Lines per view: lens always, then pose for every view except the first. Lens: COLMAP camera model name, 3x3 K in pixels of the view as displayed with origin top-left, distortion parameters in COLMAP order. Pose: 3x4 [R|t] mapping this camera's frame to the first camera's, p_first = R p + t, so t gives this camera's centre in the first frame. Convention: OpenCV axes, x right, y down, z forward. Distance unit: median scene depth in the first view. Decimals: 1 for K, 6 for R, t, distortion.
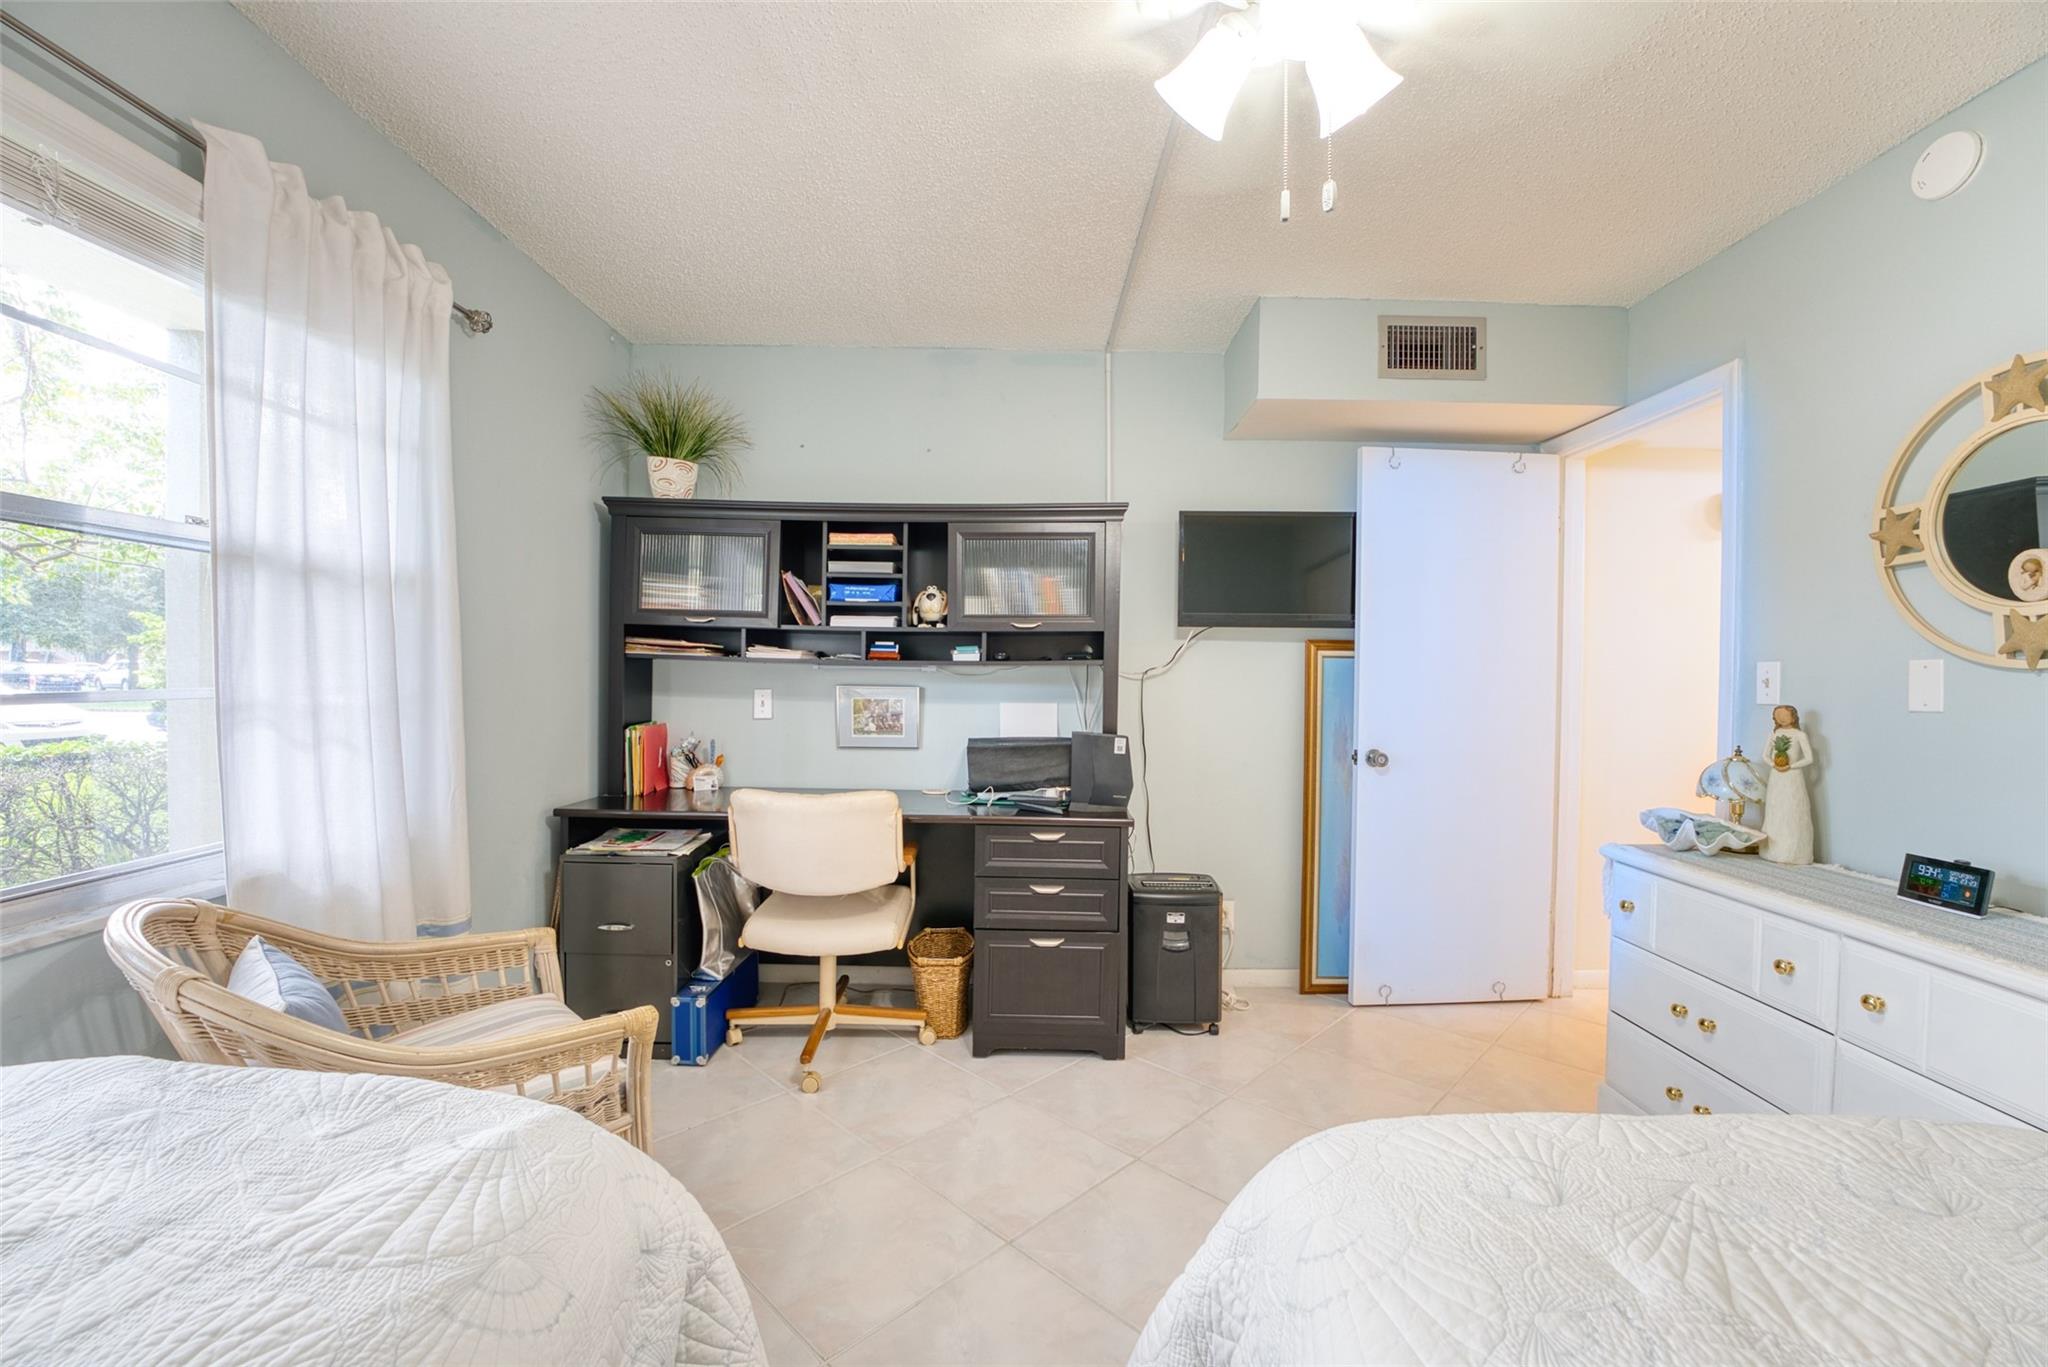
lens RADIAL K [[813.1, 0, 1024.0], [0, 813.1, 683.5], [0, 0, 1]] dist [0.000344, 0.000064]
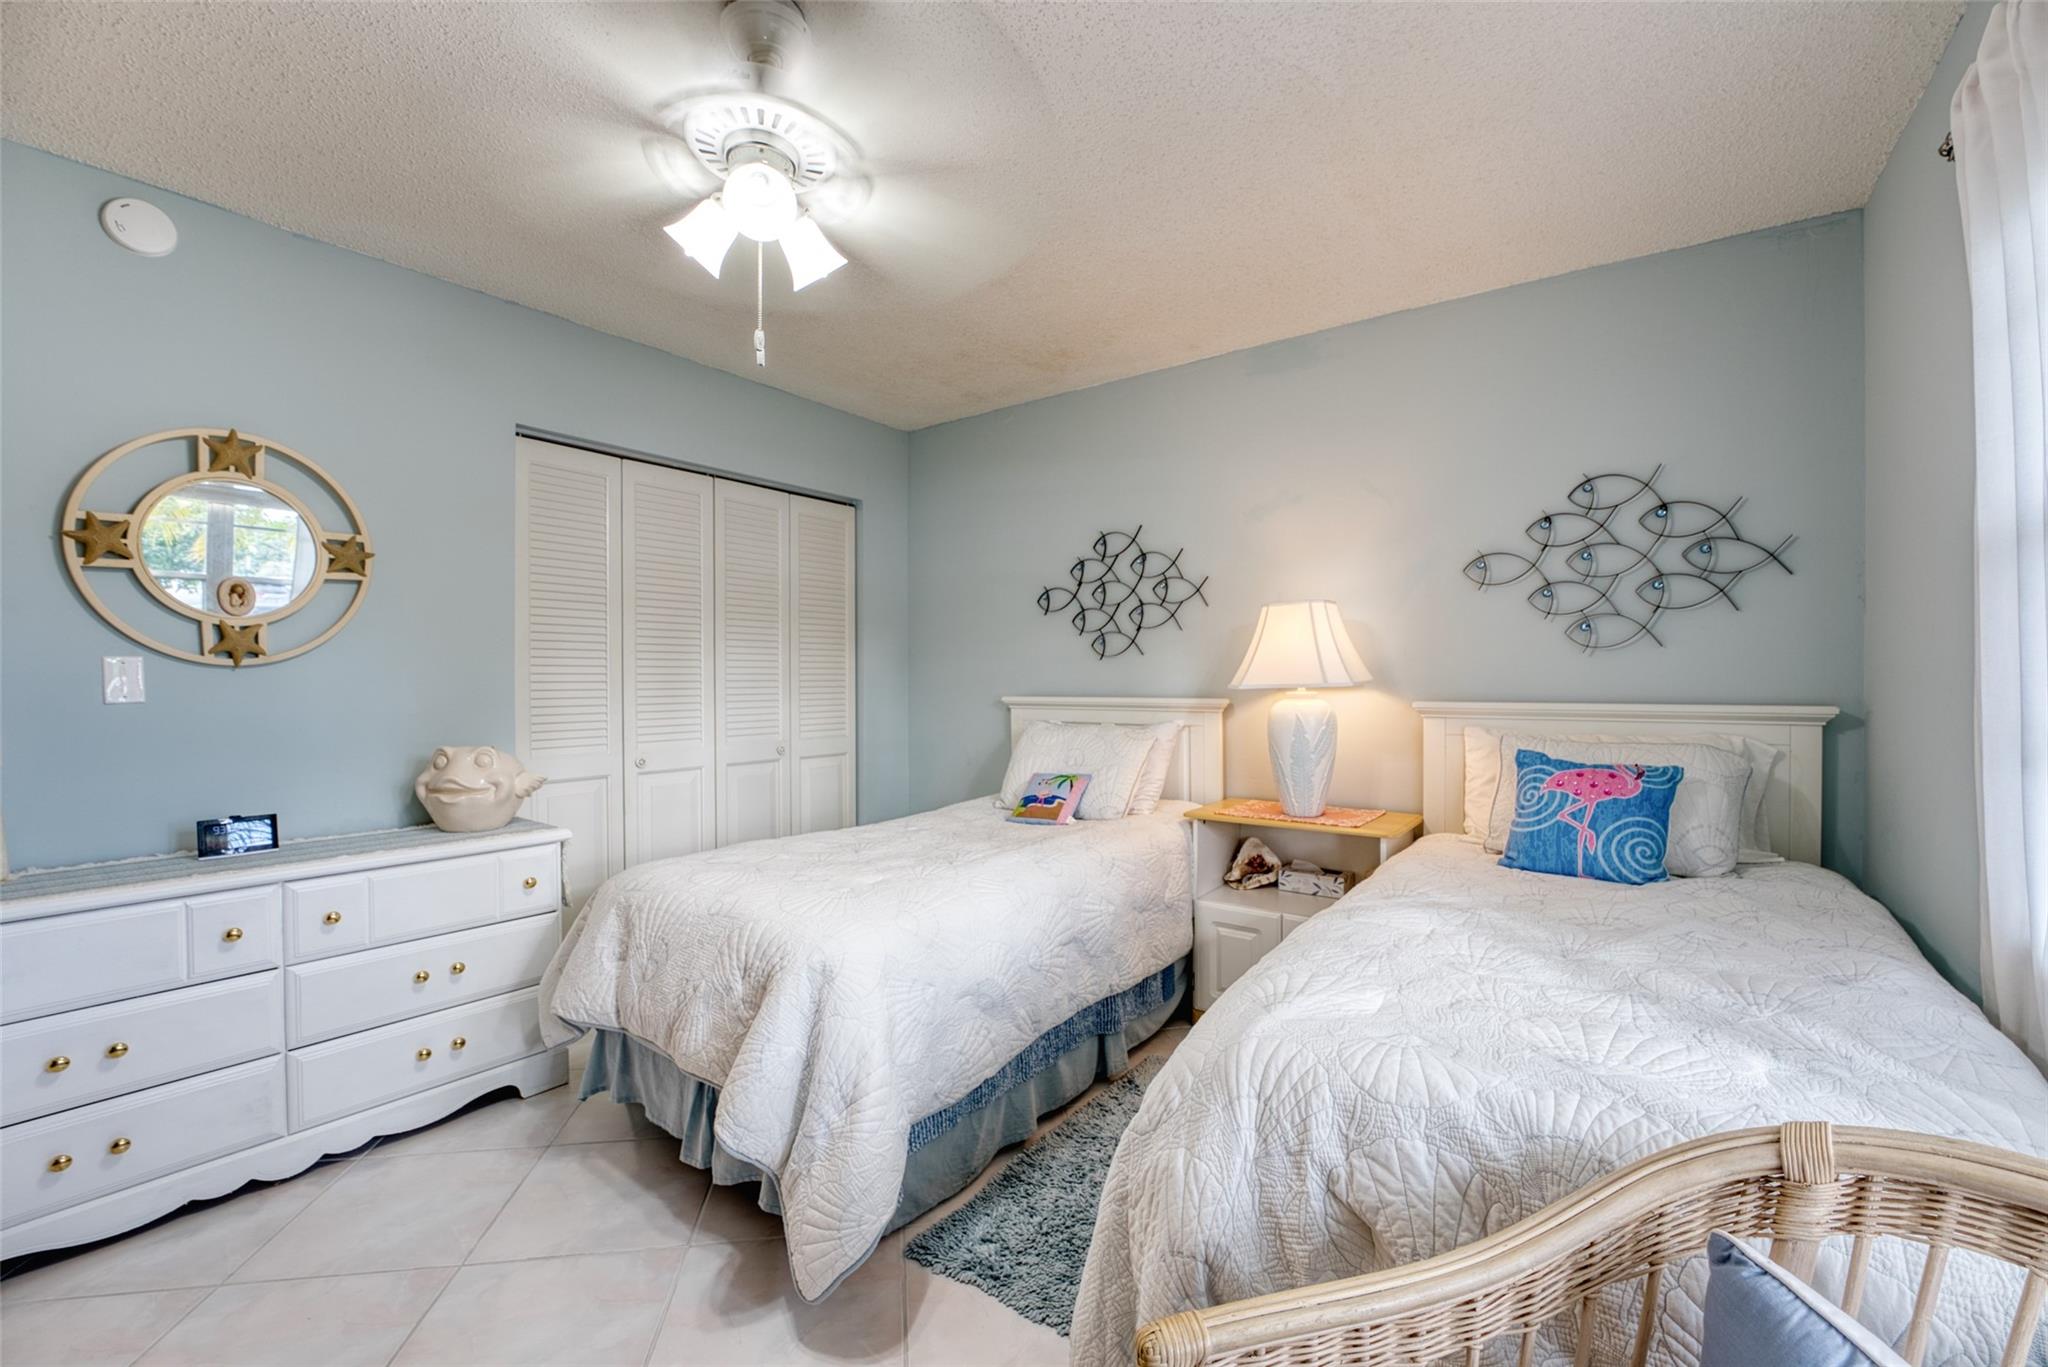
lens RADIAL K [[845.0, 0, 1024.0], [0, 845.0, 683.5], [0, 0, 1]] dist [-0.013353, 0.000523]
pose [[-0.798024, -0.011888, 0.602509, -0.622506], [0.002141, 0.999743, 0.022561, -0.016988], [-0.602622, 0.019294, -0.797793, 1.305050]]
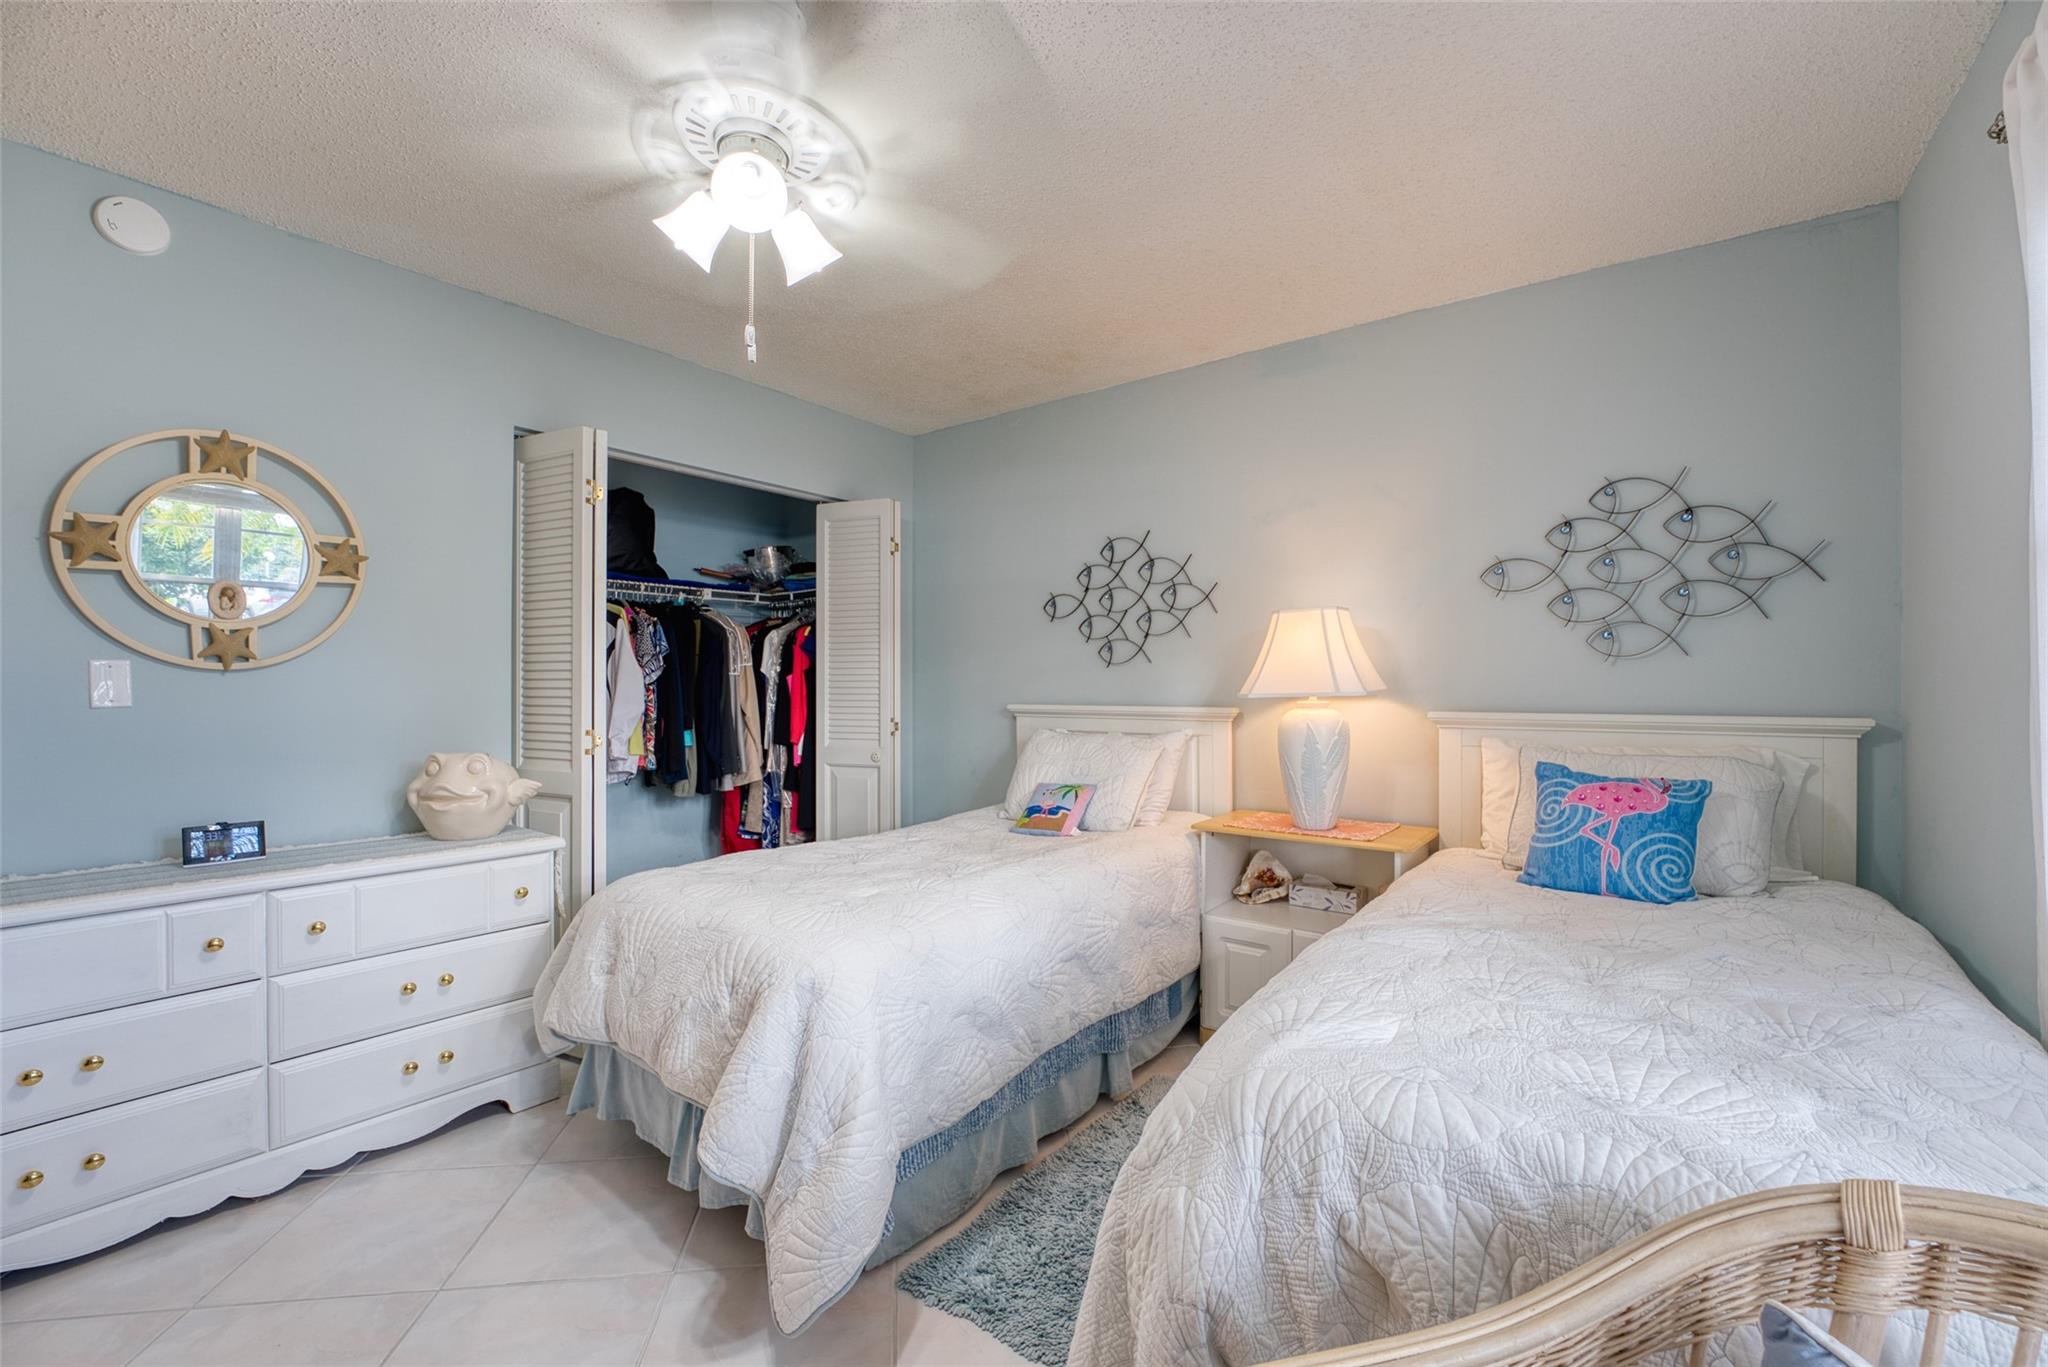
lens RADIAL K [[845.0, 0, 1024.0], [0, 845.0, 683.5], [0, 0, 1]] dist [-0.013353, 0.000523]
pose [[-0.789796, -0.009492, 0.613296, -0.611302], [-0.001752, 0.999911, 0.013219, -0.015898], [-0.613367, 0.009366, -0.789743, 1.264877]]
